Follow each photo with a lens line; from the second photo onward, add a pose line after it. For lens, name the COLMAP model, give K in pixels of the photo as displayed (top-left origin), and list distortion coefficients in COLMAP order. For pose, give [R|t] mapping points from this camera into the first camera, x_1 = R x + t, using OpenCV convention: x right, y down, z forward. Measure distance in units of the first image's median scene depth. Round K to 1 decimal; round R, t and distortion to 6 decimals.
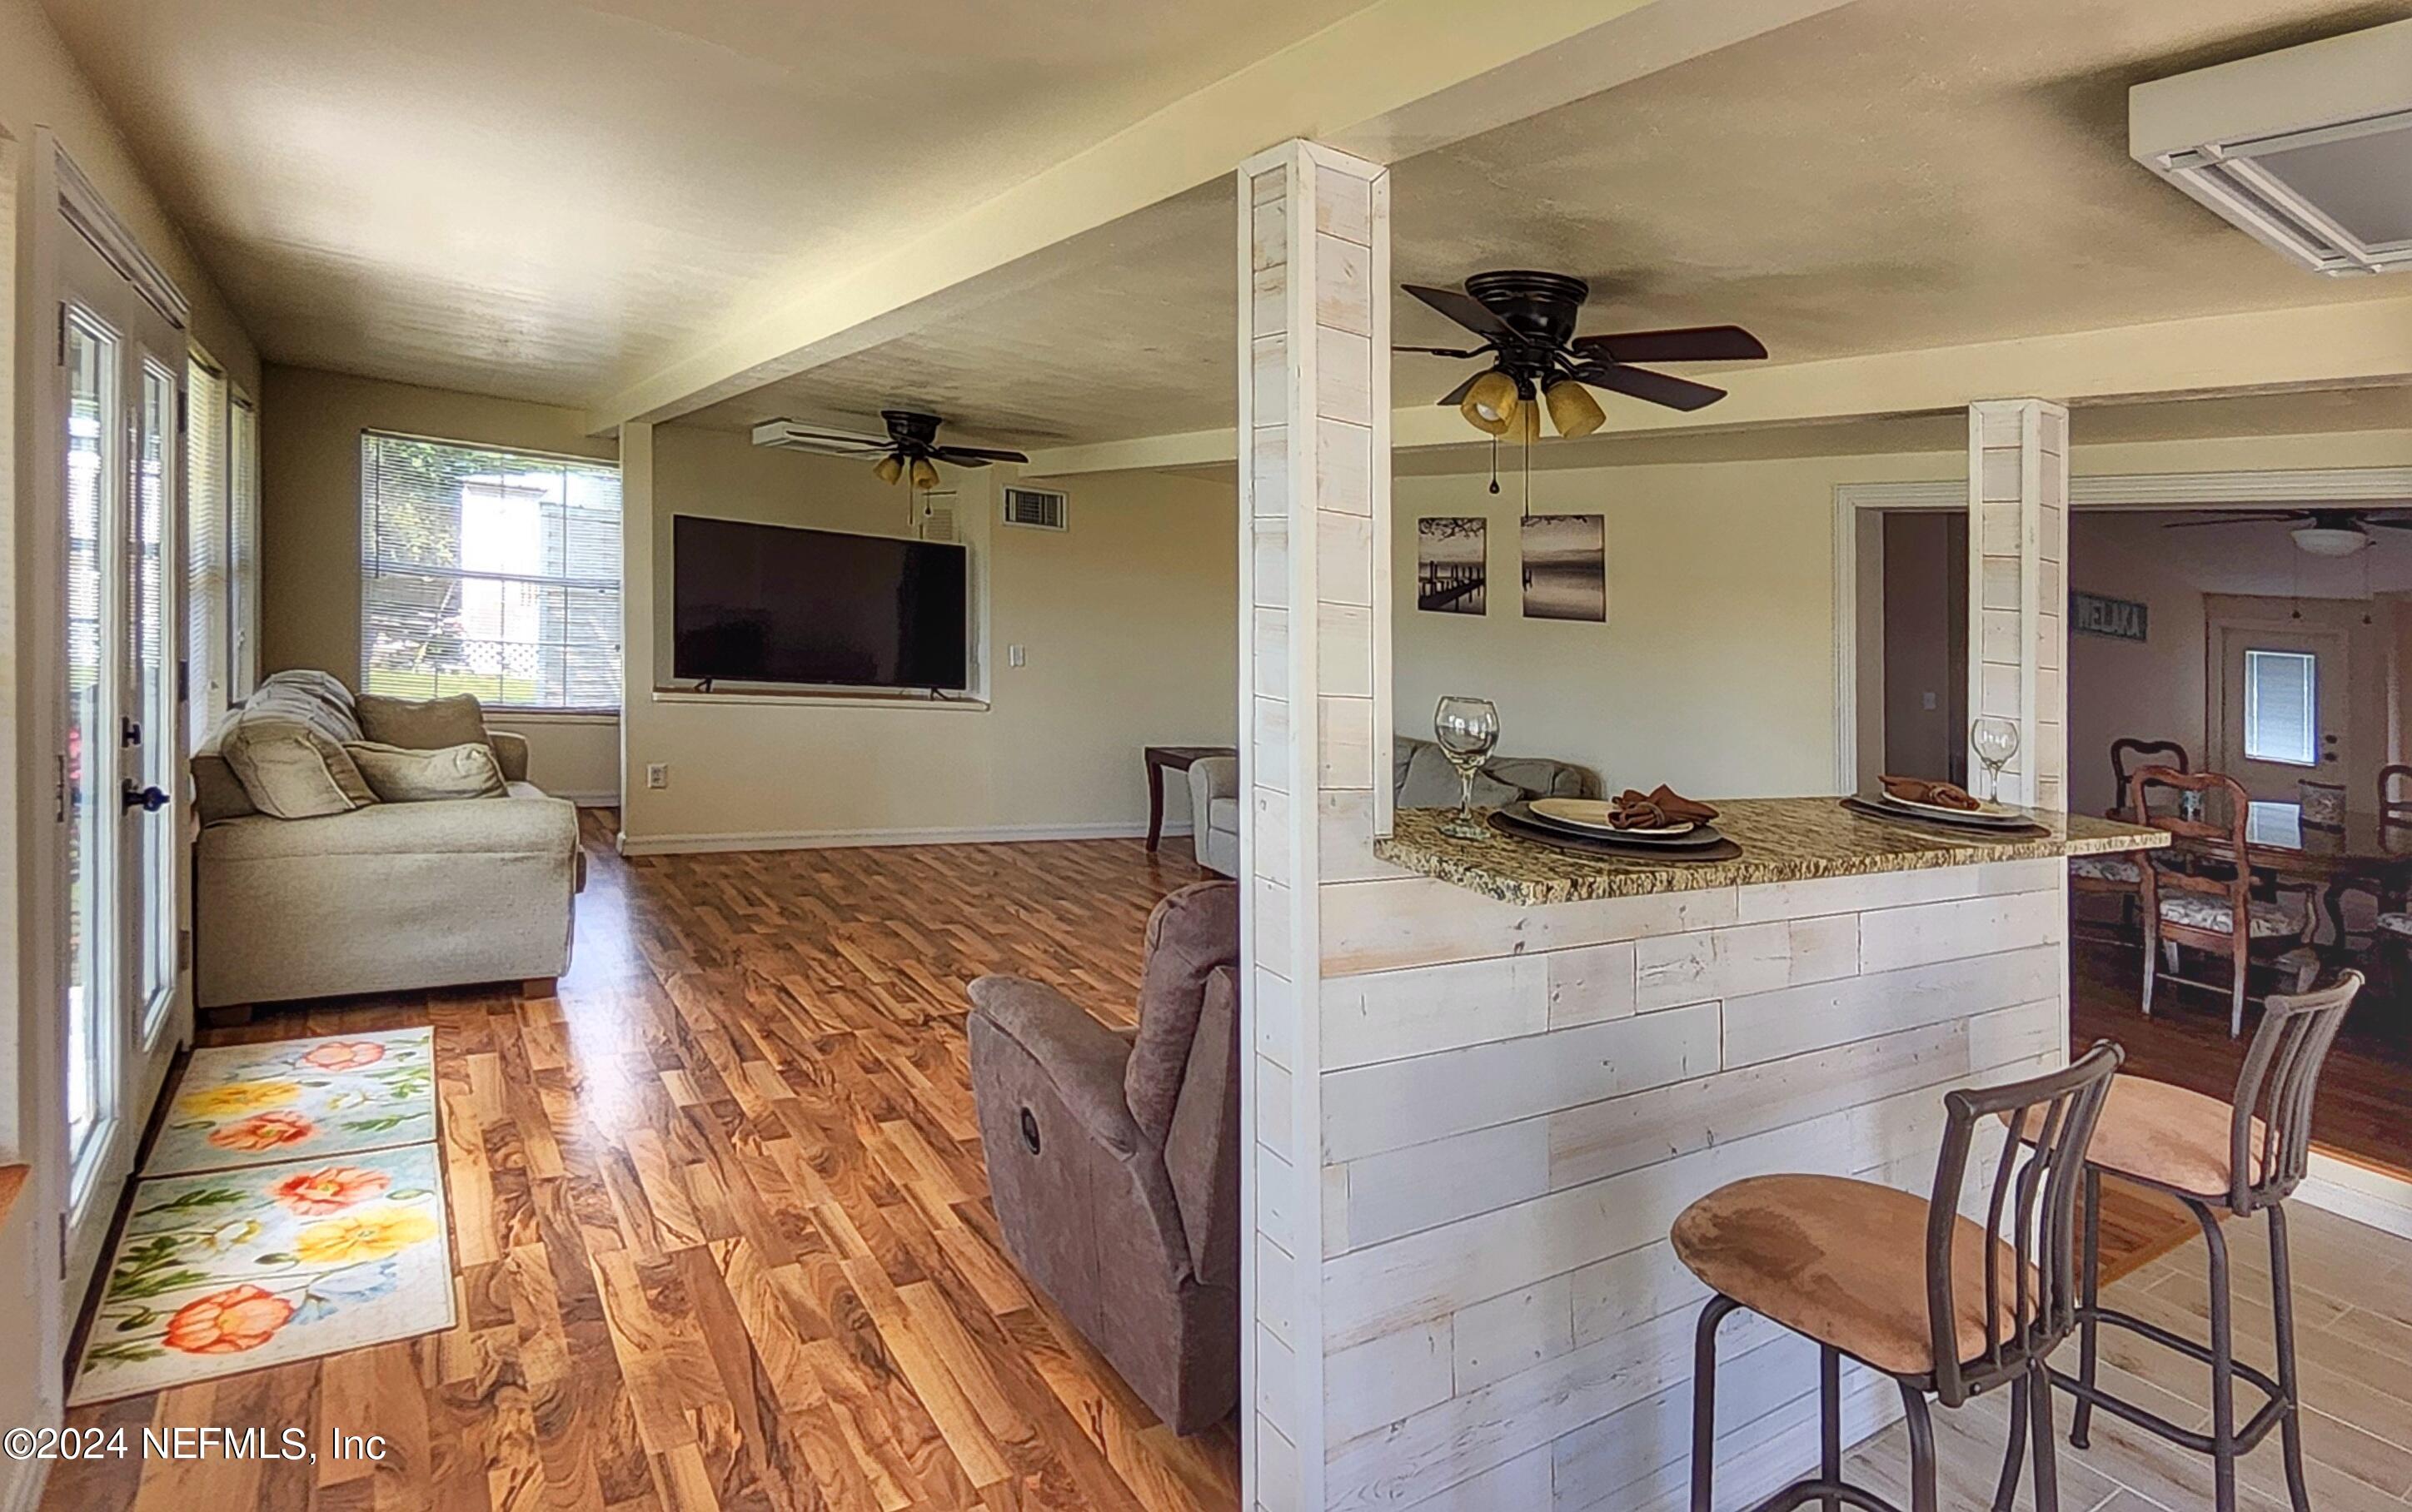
lens RADIAL K [[930.9, 0, 1182.0], [0, 930.9, 755.4], [0, 0, 1]] dist [0.000705, 0.000091]
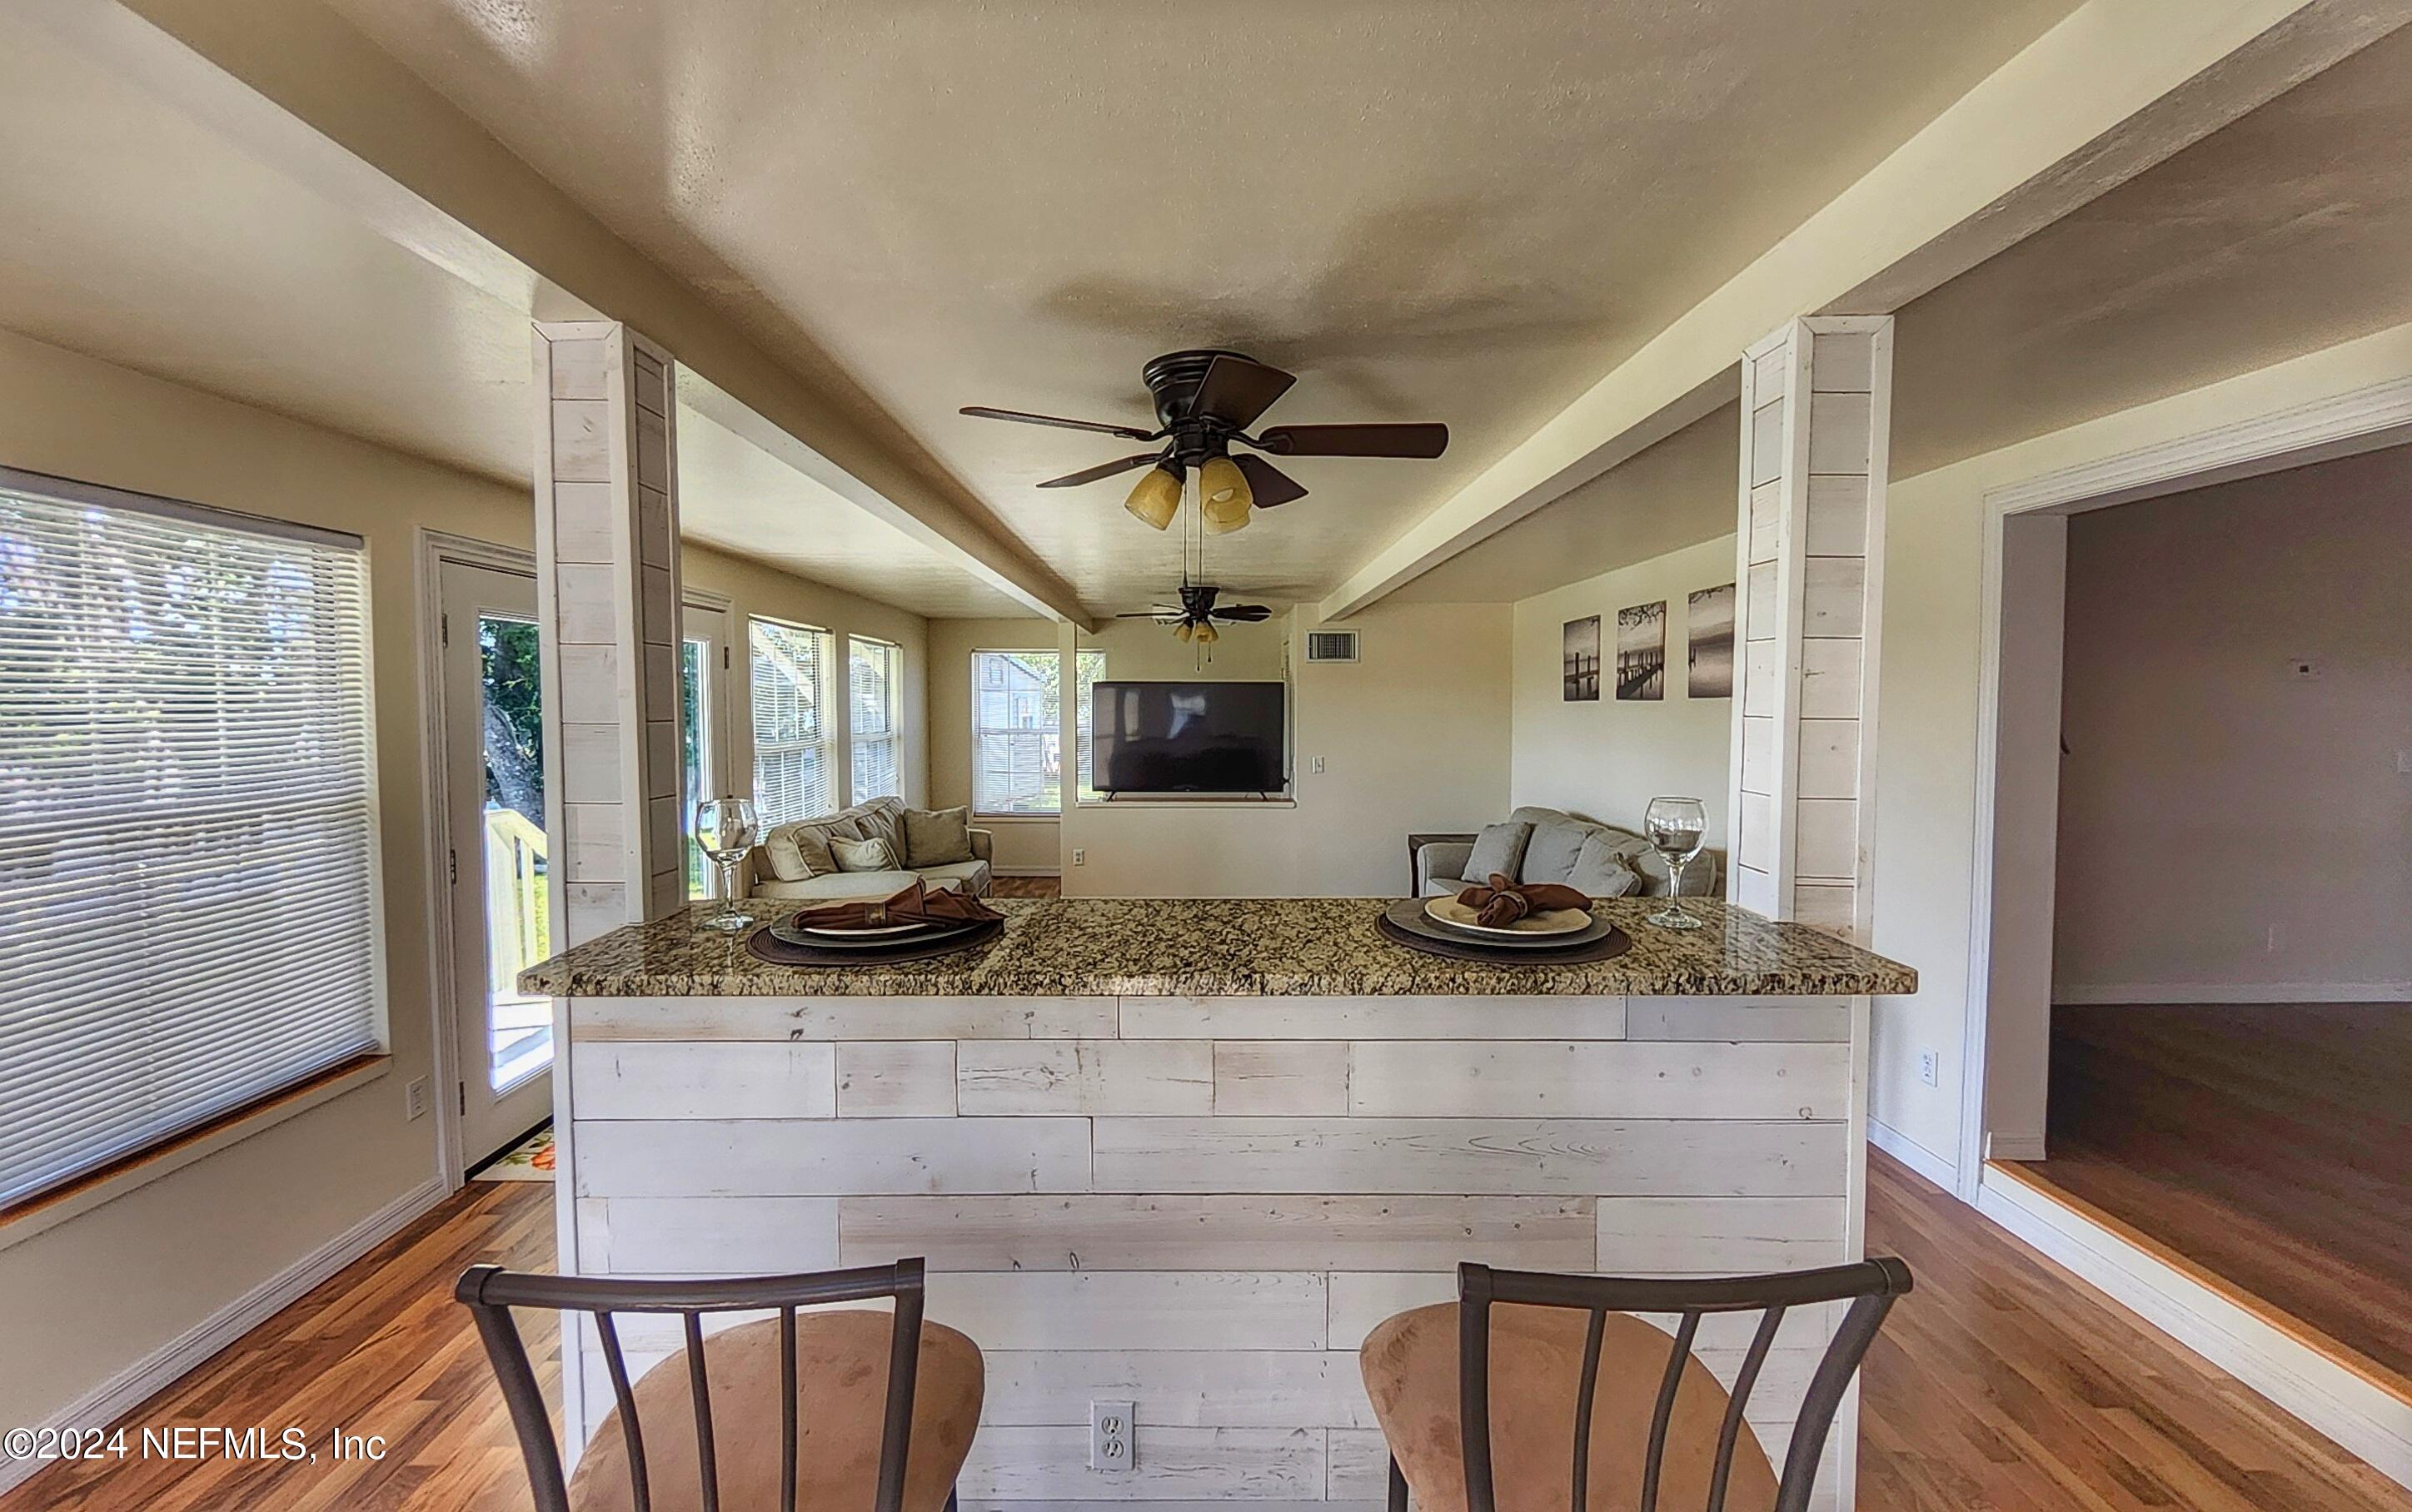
lens RADIAL K [[710.2, 0, 1198.4], [0, 710.2, 866.2], [0, 0, 1]] dist [-0.000020, -0.000002]
pose [[0.895720, 0.010241, -0.444500, 0.220003], [0.005483, 0.999404, 0.034076, -0.001830], [0.444585, -0.032959, 0.895130, 0.095742]]
